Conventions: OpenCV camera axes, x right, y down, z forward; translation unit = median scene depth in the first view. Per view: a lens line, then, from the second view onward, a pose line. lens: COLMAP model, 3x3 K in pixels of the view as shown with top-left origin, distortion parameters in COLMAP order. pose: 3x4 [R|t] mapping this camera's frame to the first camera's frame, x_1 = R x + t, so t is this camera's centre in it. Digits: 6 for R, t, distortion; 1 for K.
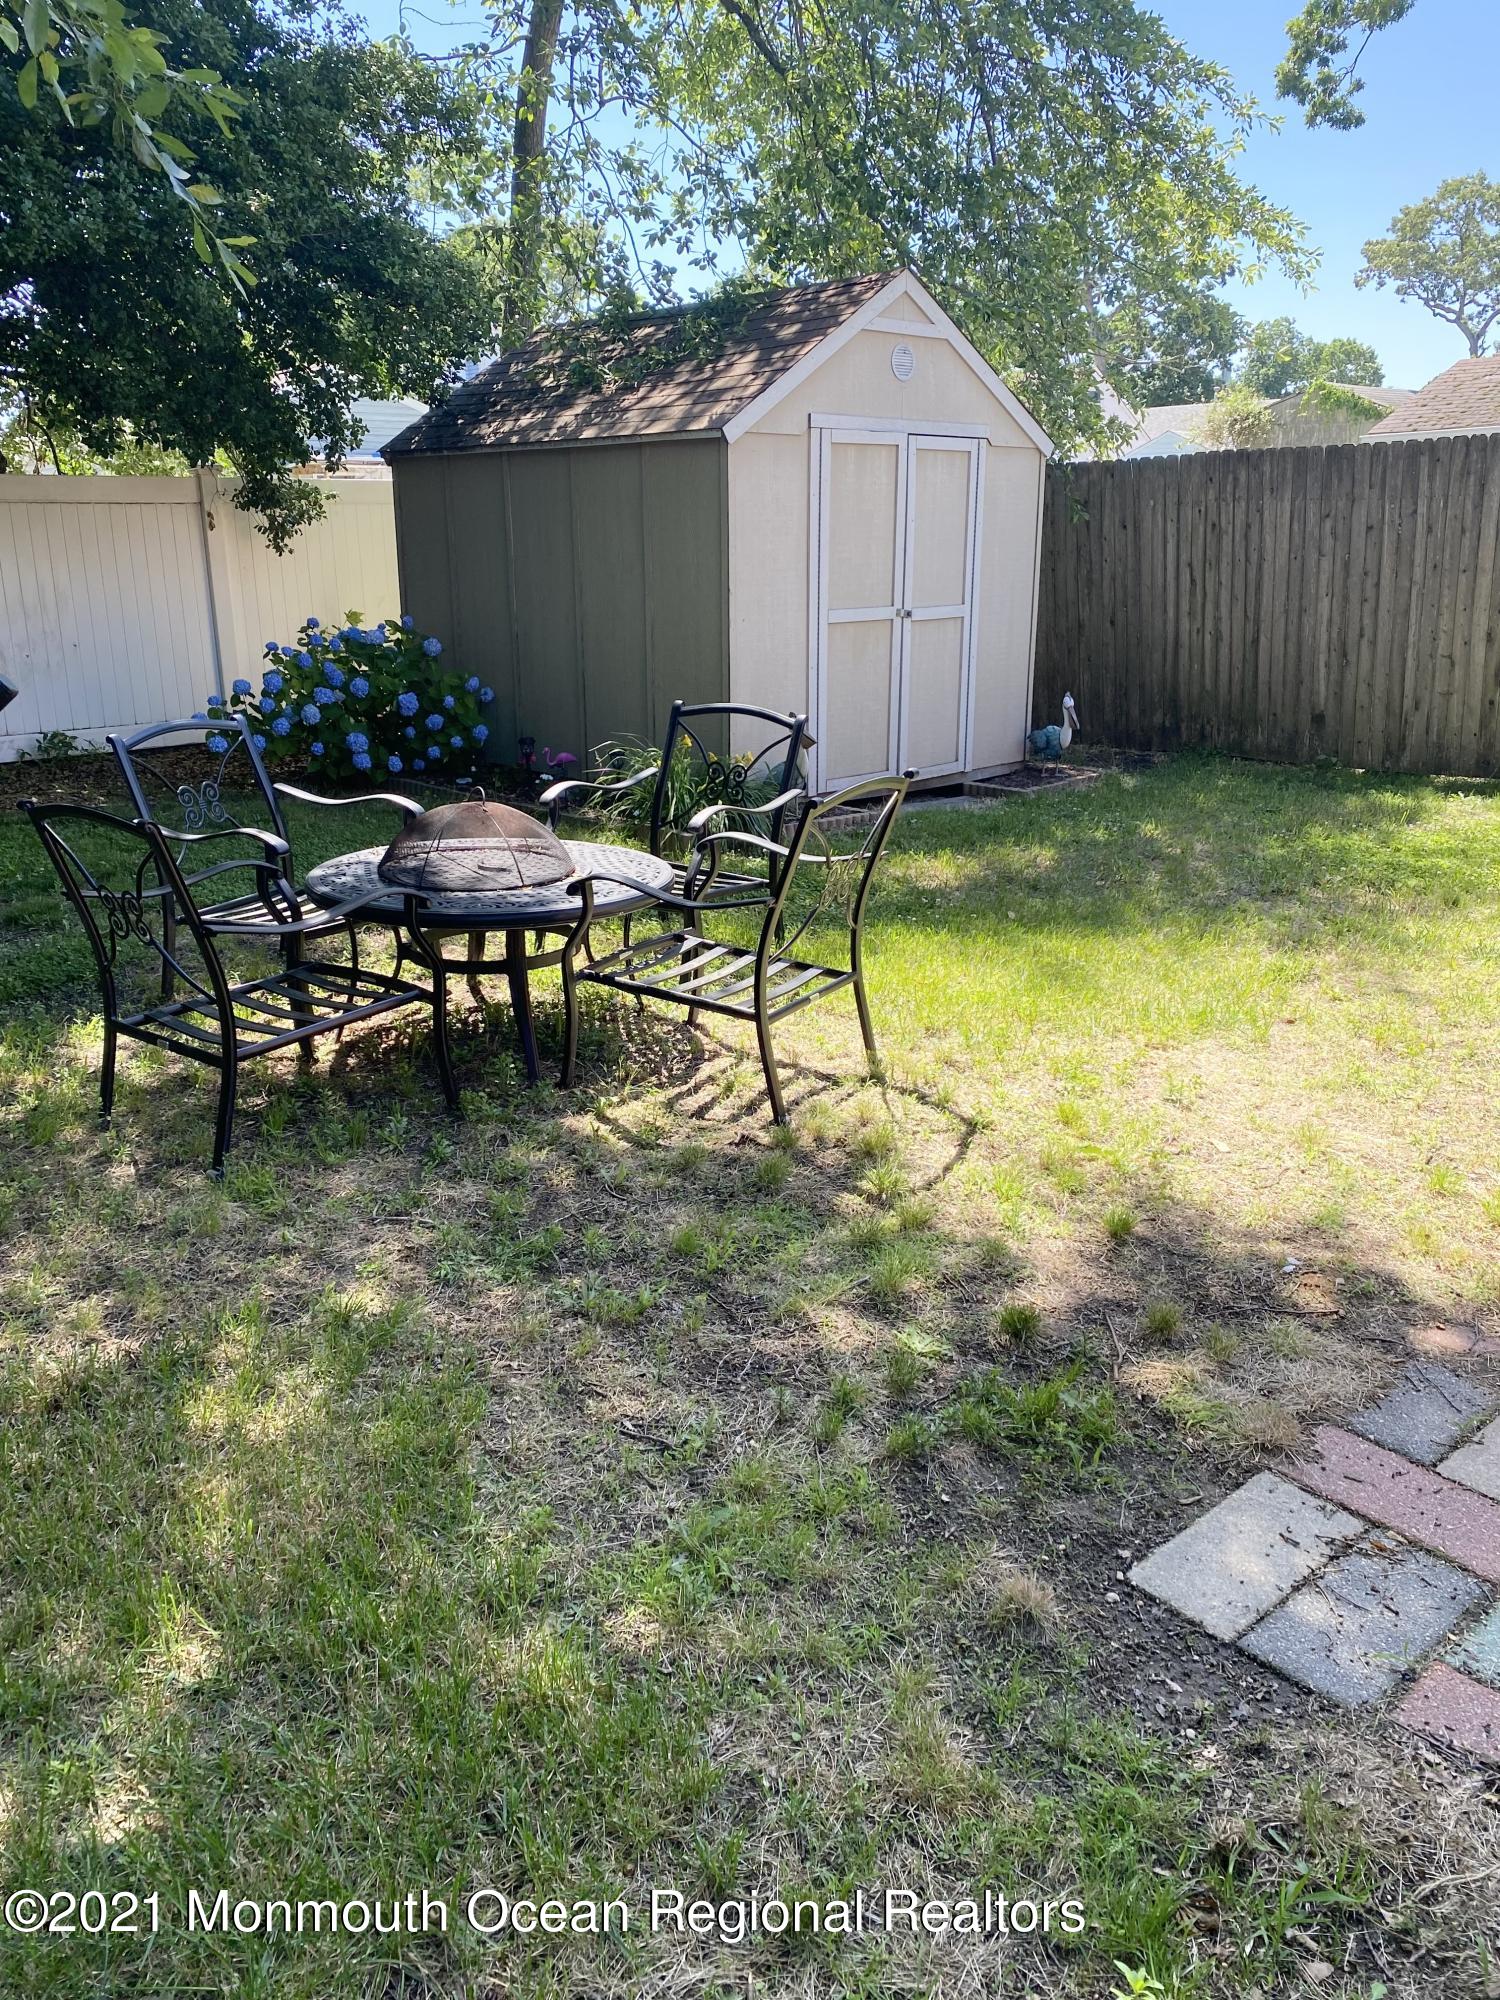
lens RADIAL K [[1535.2, 0, 747.9], [0, 1535.2, 971.9], [0, 0, 1]] dist [0.000067, 0.004022]
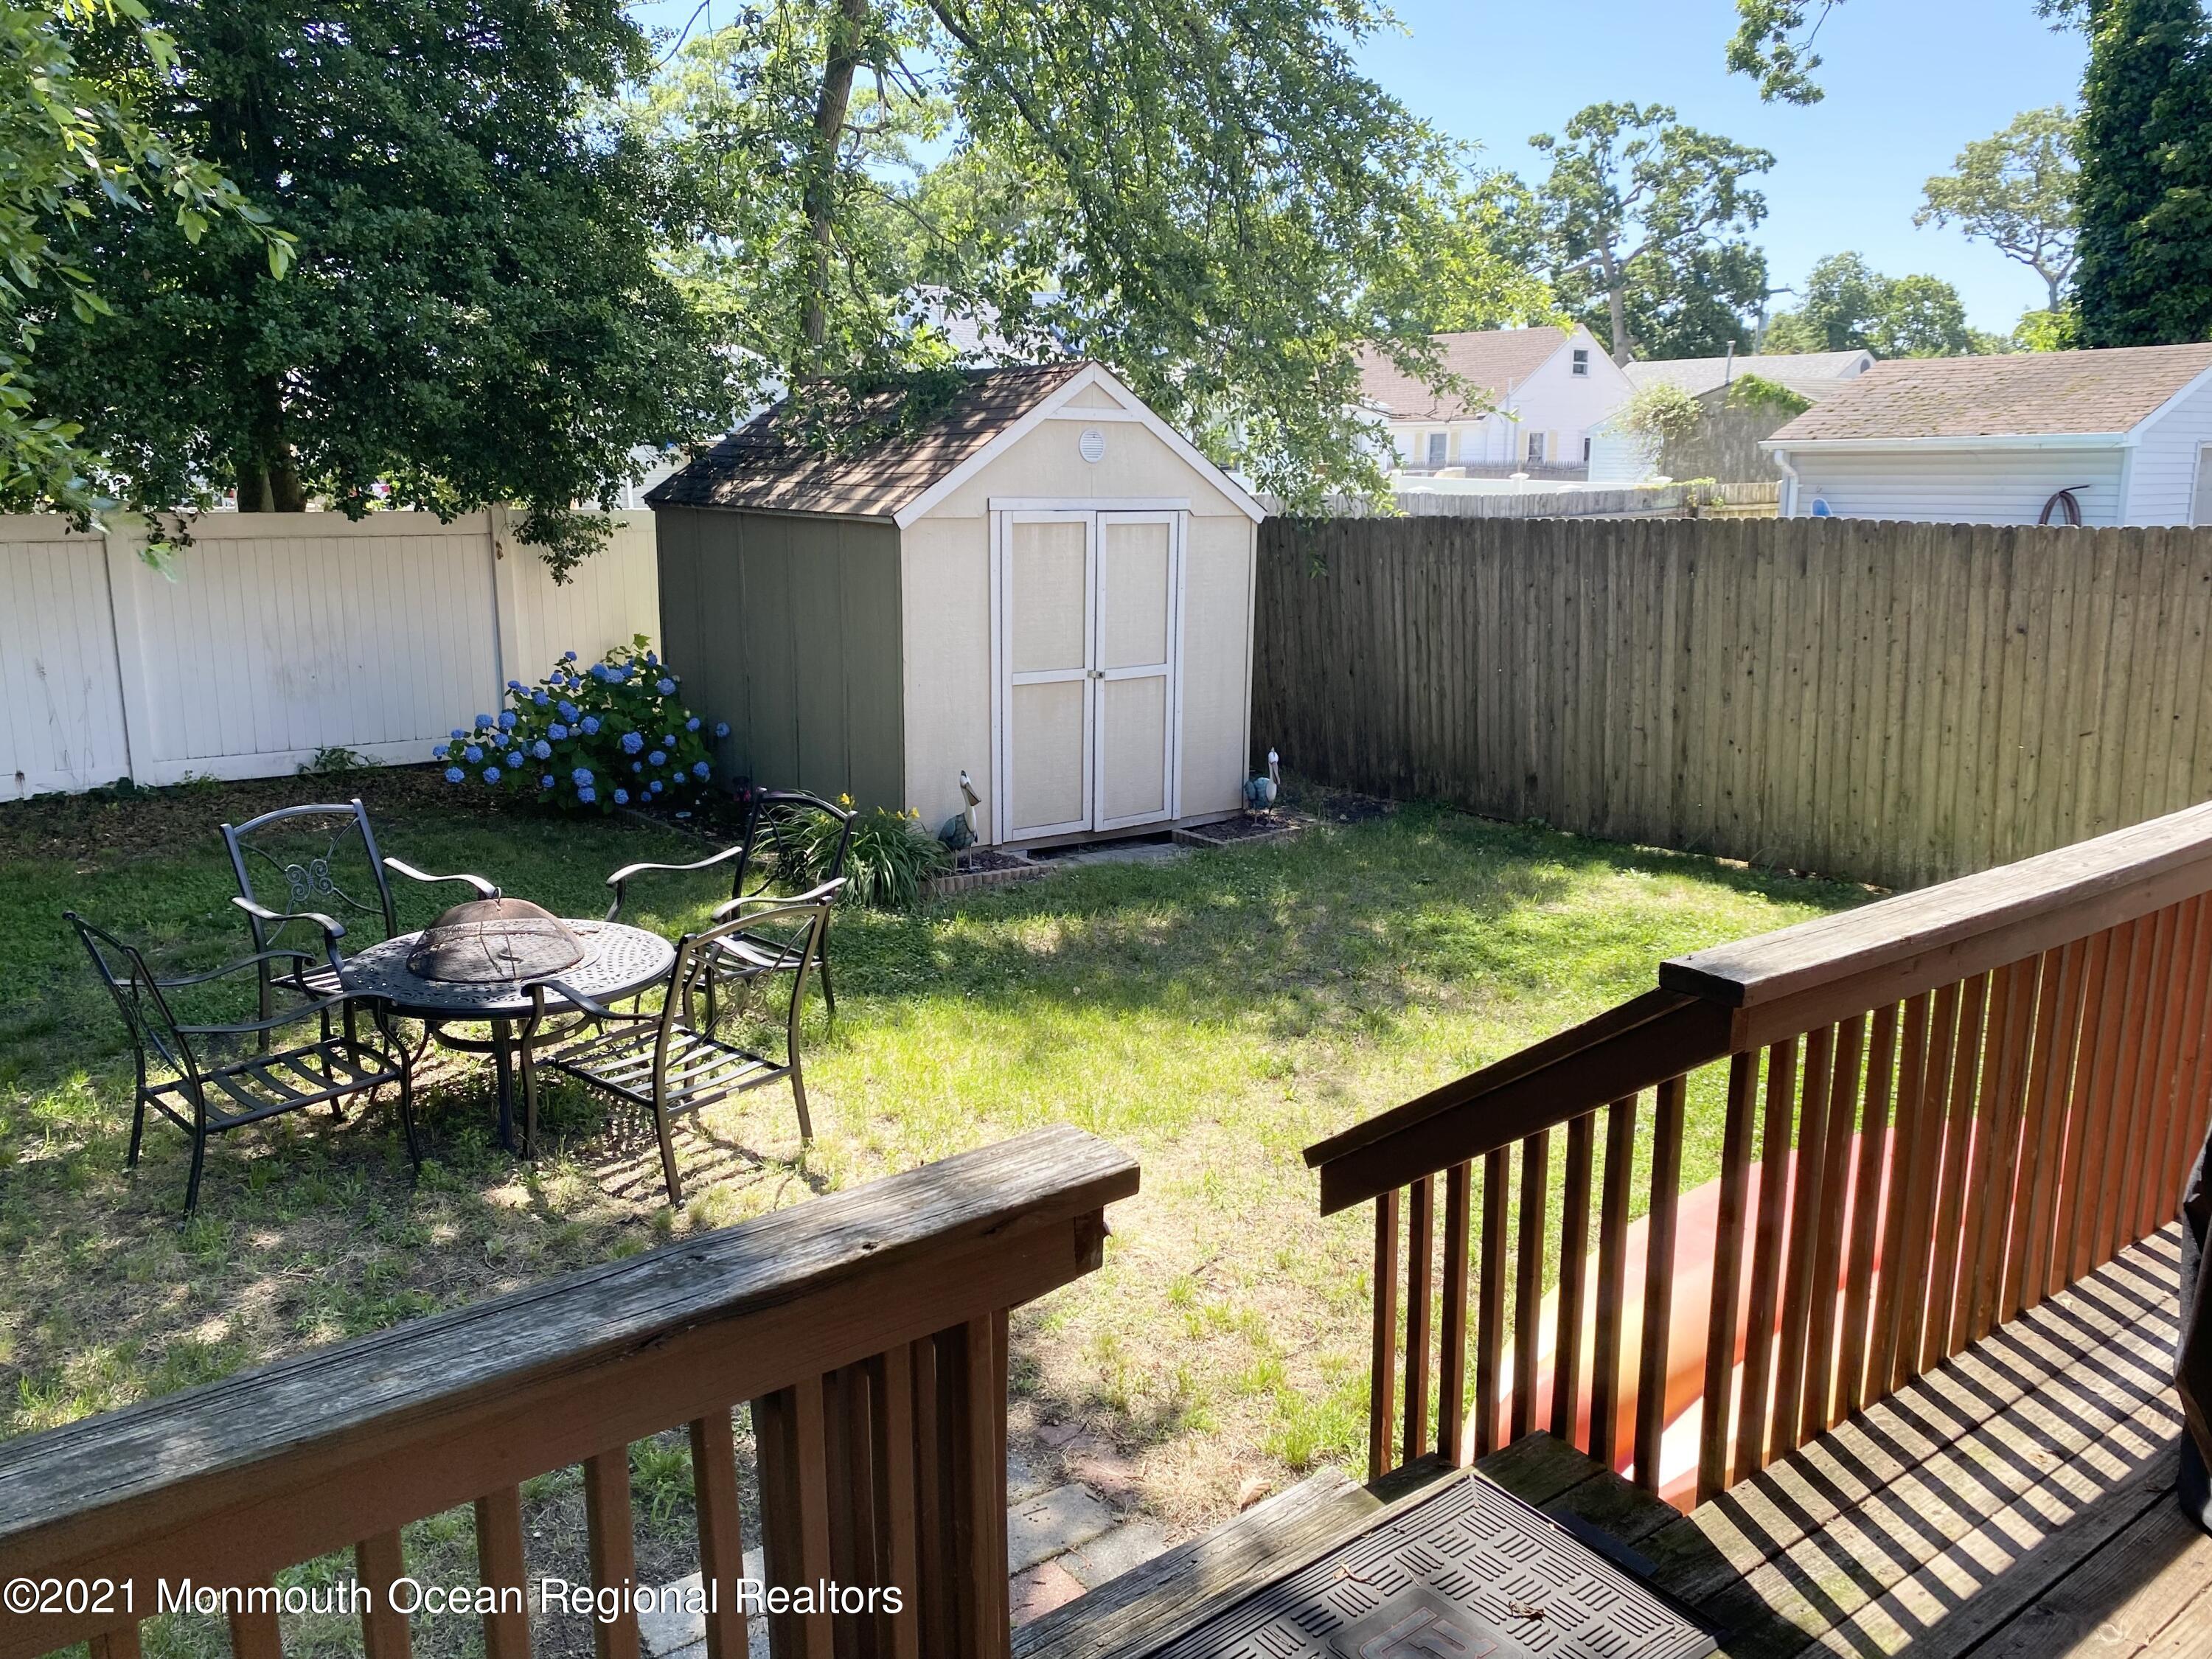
lens RADIAL K [[1689.9, 0, 1111.3], [0, 1689.9, 812.0], [0, 0, 1]] dist [0.052003, -0.074140]
pose [[0.994718, 0.038469, -0.095168, 0.206896], [-0.045228, 0.996528, -0.069905, -0.054652], [0.092149, 0.073840, 0.993004, -0.126088]]
